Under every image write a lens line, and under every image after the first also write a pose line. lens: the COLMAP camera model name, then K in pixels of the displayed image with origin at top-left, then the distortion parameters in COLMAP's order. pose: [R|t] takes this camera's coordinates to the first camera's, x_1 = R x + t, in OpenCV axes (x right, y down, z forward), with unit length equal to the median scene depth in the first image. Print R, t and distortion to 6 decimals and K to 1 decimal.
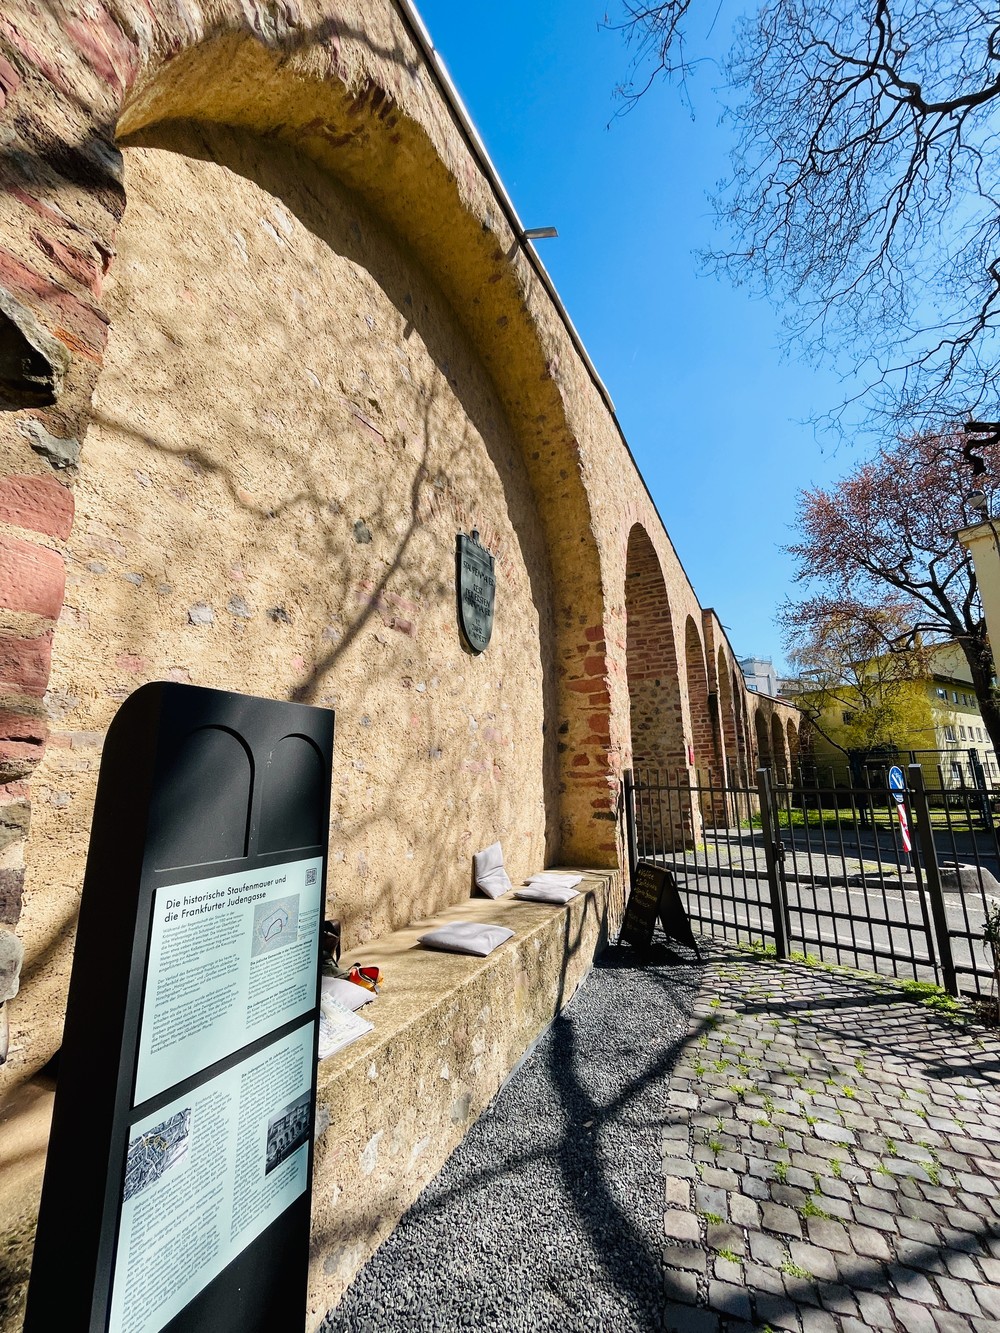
lens RADIAL K [[545.2, 0, 527.1], [0, 545.2, 668.9], [0, 0, 1]] dist [-0.000626, -0.000152]
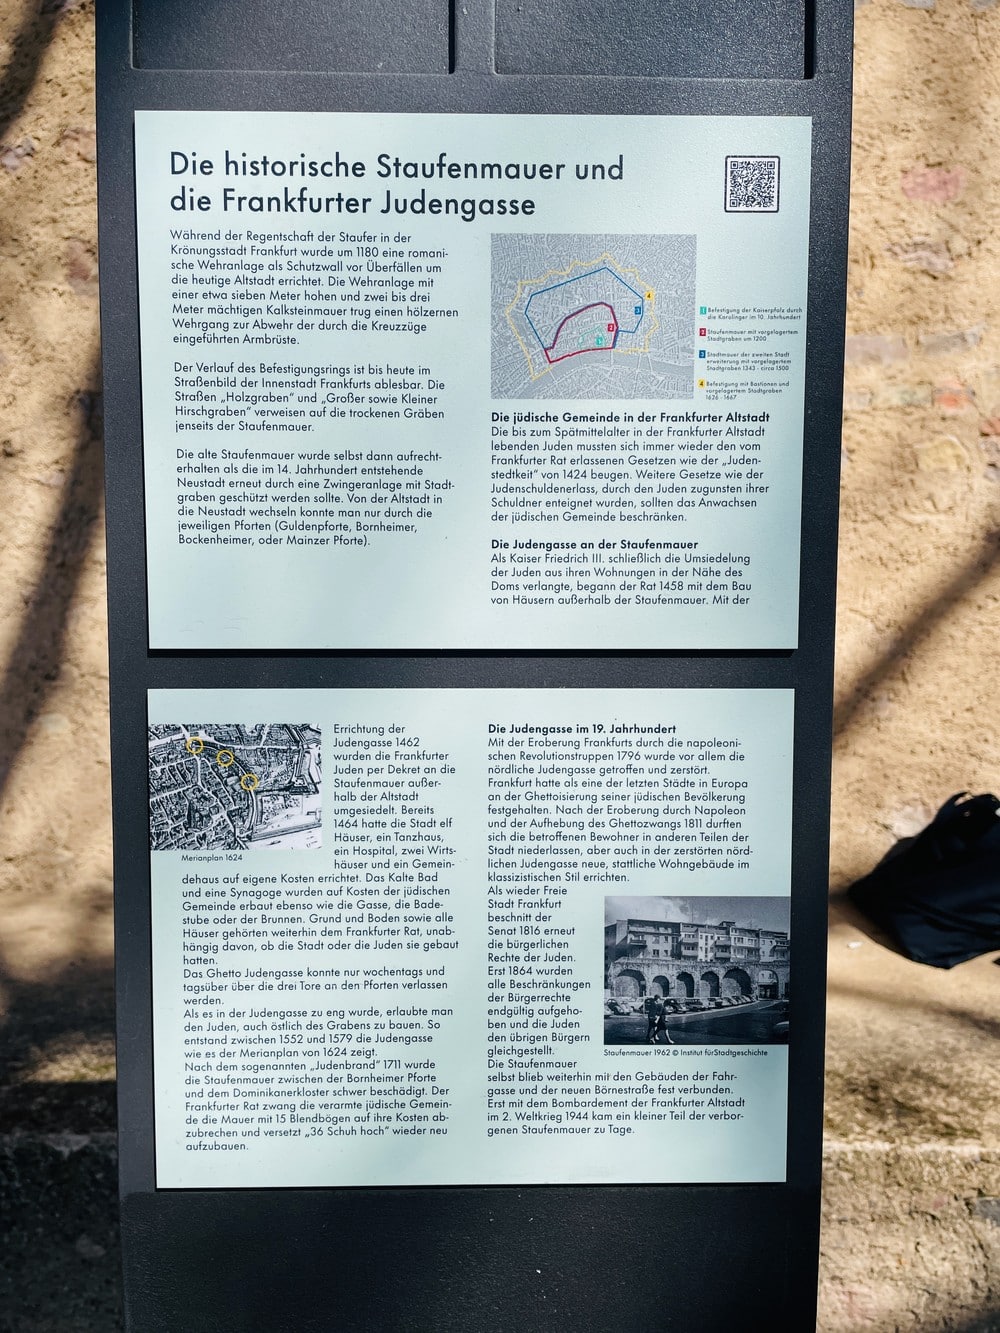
lens RADIAL K [[1016.8, 0, 494.7], [0, 1016.8, 674.9], [0, 0, 1]] dist [0.100922, -0.128062]
pose [[0.361041, 0.085900, -0.928585, 0.053622], [0.187006, 0.968853, 0.162334, 0.591013], [0.913607, -0.232261, 0.333732, 0.770459]]
